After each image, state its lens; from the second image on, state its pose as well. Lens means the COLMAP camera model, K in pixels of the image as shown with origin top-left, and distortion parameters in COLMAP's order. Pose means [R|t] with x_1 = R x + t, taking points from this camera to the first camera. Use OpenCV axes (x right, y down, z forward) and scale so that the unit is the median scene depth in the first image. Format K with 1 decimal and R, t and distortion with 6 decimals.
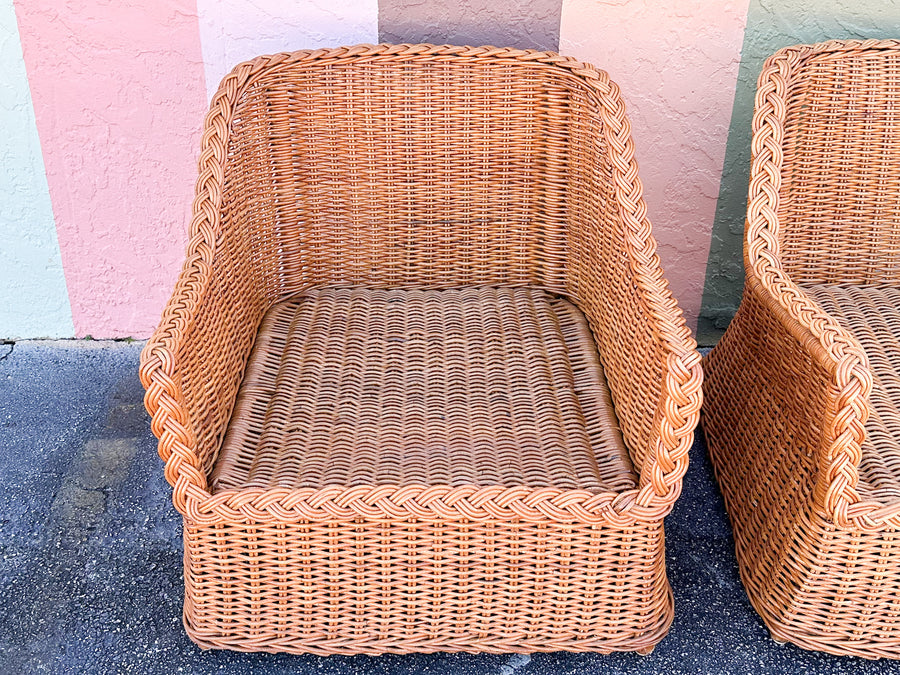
lens RADIAL K [[1036.1, 0, 414.8], [0, 1036.1, 284.4], [0, 0, 1]] dist [0.106293, 0.000000]
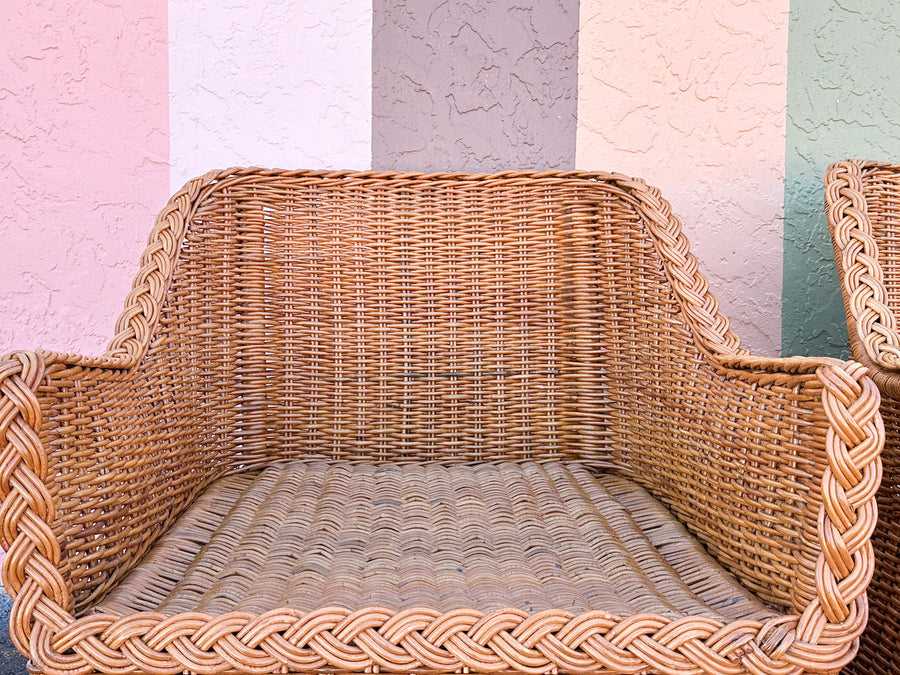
lens RADIAL K [[967.1, 0, 407.9], [0, 967.1, 286.4], [0, 0, 1]] dist [0.059683, 0.000000]
pose [[0.999965, 0.005207, 0.006530, -0.008960], [-0.001937, 0.905110, -0.425173, 0.197380], [-0.008124, 0.425145, 0.905089, 0.308987]]
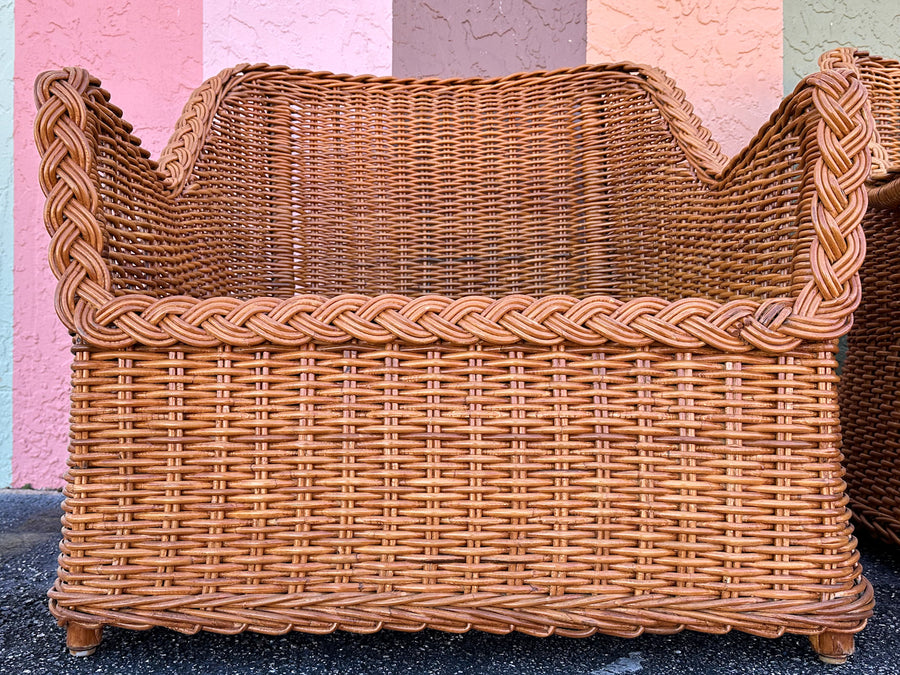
lens RADIAL K [[933.3, 0, 413.4], [0, 933.3, 344.8], [0, 0, 1]] dist [0.042794, 0.000000]
pose [[0.999948, 0.001038, -0.010099, -0.006999], [-0.005738, 0.878384, -0.477922, 0.367776], [0.008375, 0.477955, 0.878344, 0.381114]]
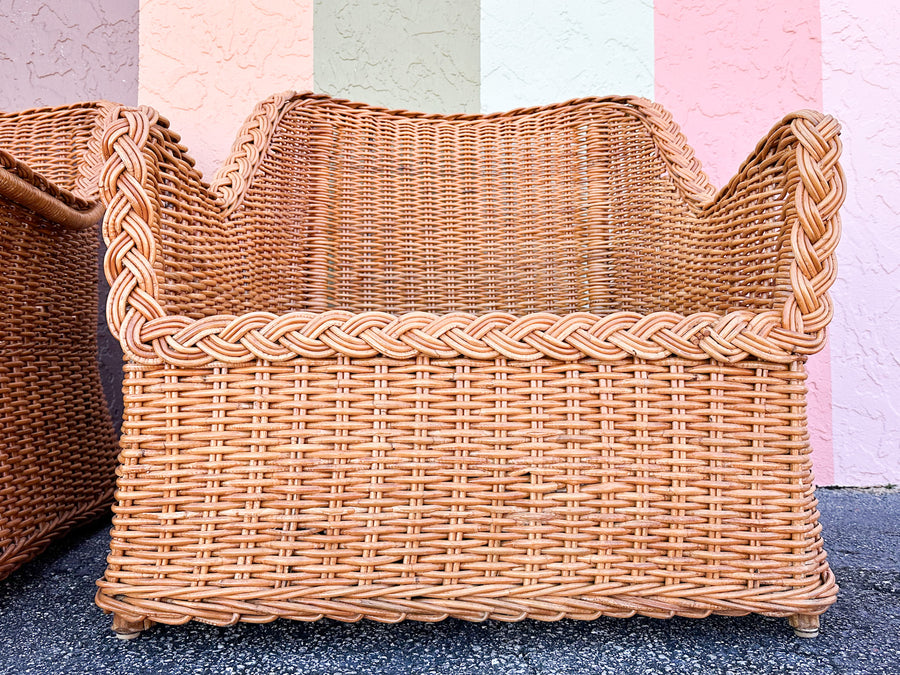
lens RADIAL K [[836.0, 0, 452.5], [0, 836.0, 311.3], [0, 0, 1]] dist [0.049801, 0.000000]
pose [[0.999260, -0.004928, 0.038140, 0.436423], [0.023887, 0.856774, -0.515138, 0.365991], [-0.030139, 0.515668, 0.856258, 0.377136]]
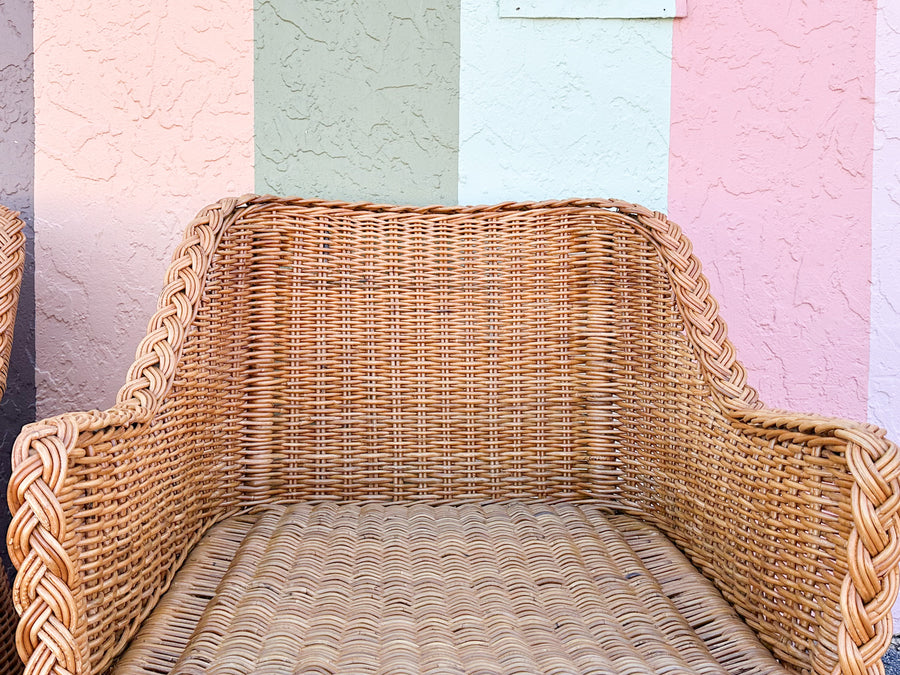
lens RADIAL K [[1005.2, 0, 435.5], [0, 1005.2, 293.3], [0, 0, 1]] dist [0.089942, 0.000000]
pose [[0.997767, 0.003990, 0.066667, 0.423239], [0.025636, 0.898863, -0.437479, 0.195961], [-0.061670, 0.438211, 0.896754, 0.284246]]
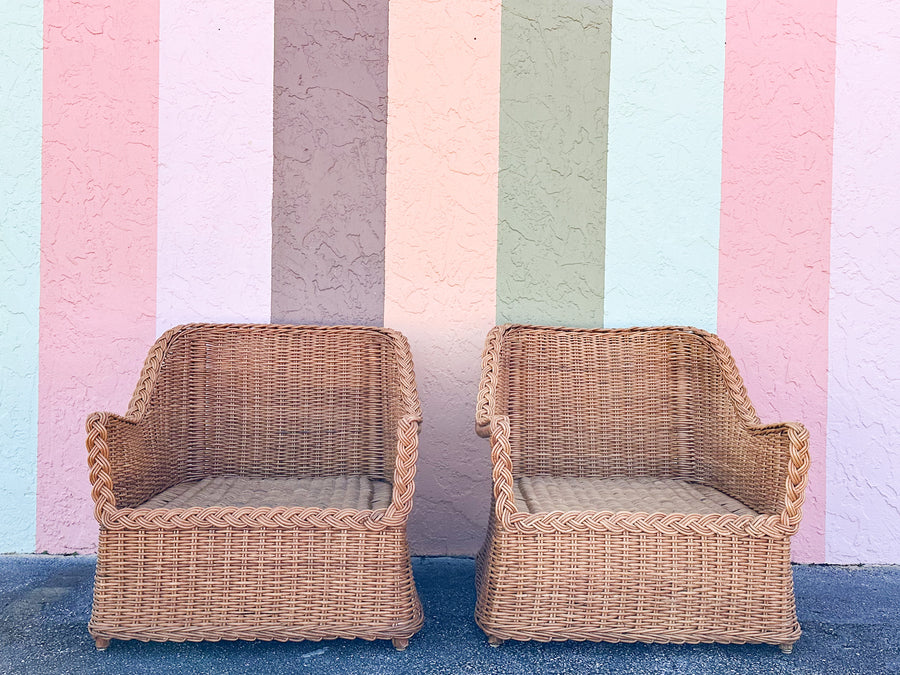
lens RADIAL K [[1005.2, 0, 450.7], [0, 1005.2, 341.7], [0, 0, 1]] dist [0.089942, 0.000000]
pose [[0.998636, 0.014433, 0.050184, 0.171399], [0.010257, 0.888101, -0.459533, 0.513518], [-0.051201, 0.459421, 0.886742, -0.389508]]
